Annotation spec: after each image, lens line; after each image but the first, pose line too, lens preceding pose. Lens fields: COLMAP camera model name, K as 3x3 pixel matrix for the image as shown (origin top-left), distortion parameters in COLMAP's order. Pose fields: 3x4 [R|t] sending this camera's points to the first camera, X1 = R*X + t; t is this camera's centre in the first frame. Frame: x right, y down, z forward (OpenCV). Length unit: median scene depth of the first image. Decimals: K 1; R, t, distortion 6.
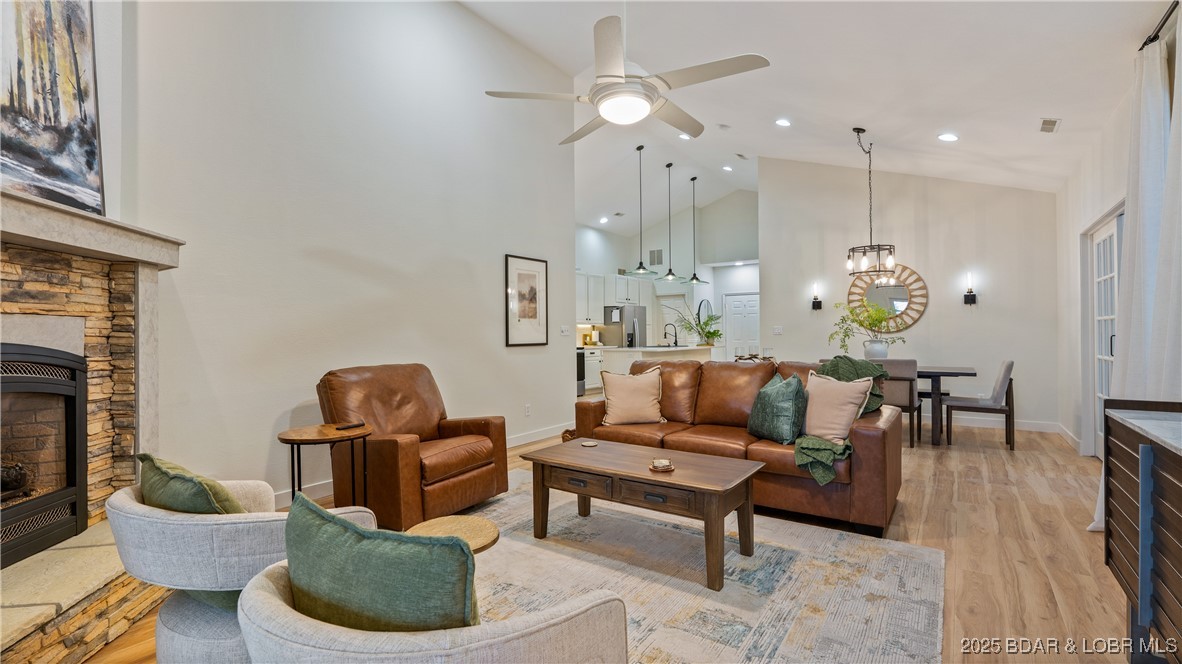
lens RADIAL K [[497.6, 0, 593.1], [0, 497.6, 331.5], [0, 0, 1]] dist [0.000758, -0.000461]
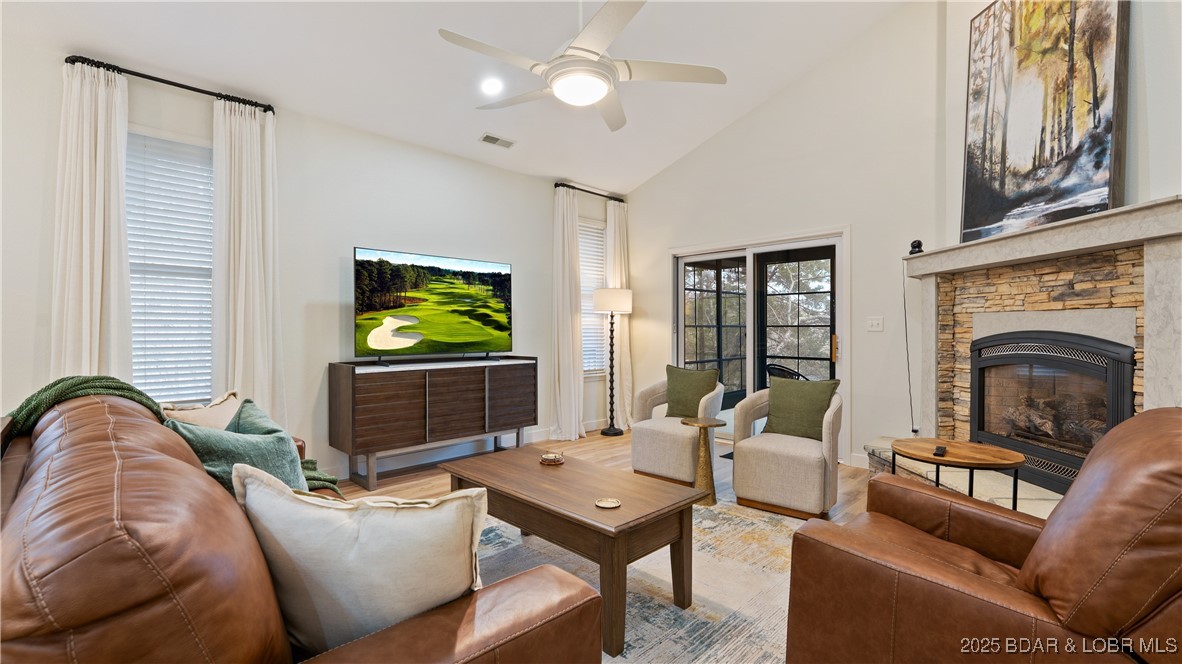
lens RADIAL K [[538.9, 0, 591.0], [0, 538.9, 332.0], [0, 0, 1]] dist [-0.004364, -0.000821]
pose [[-0.984036, 0.007615, 0.177809, -0.151022], [0.008766, 0.999945, 0.005686, 0.004678], [-0.177756, 0.007154, -0.984049, 2.340514]]
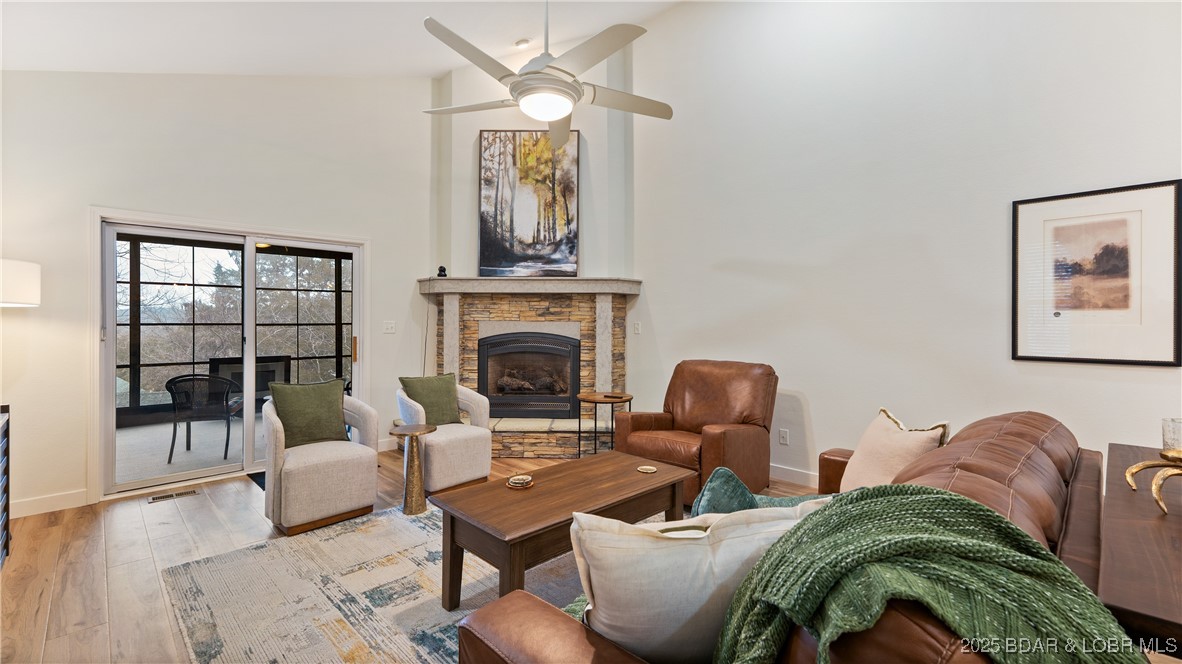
lens RADIAL K [[497.6, 0, 593.1], [0, 497.6, 331.5], [0, 0, 1]] dist [0.000758, -0.000461]
pose [[-0.152262, 0.022707, -0.988079, 1.163984], [-0.001653, 0.999729, 0.023229, -0.037548], [0.988339, 0.005170, -0.152183, 1.446873]]
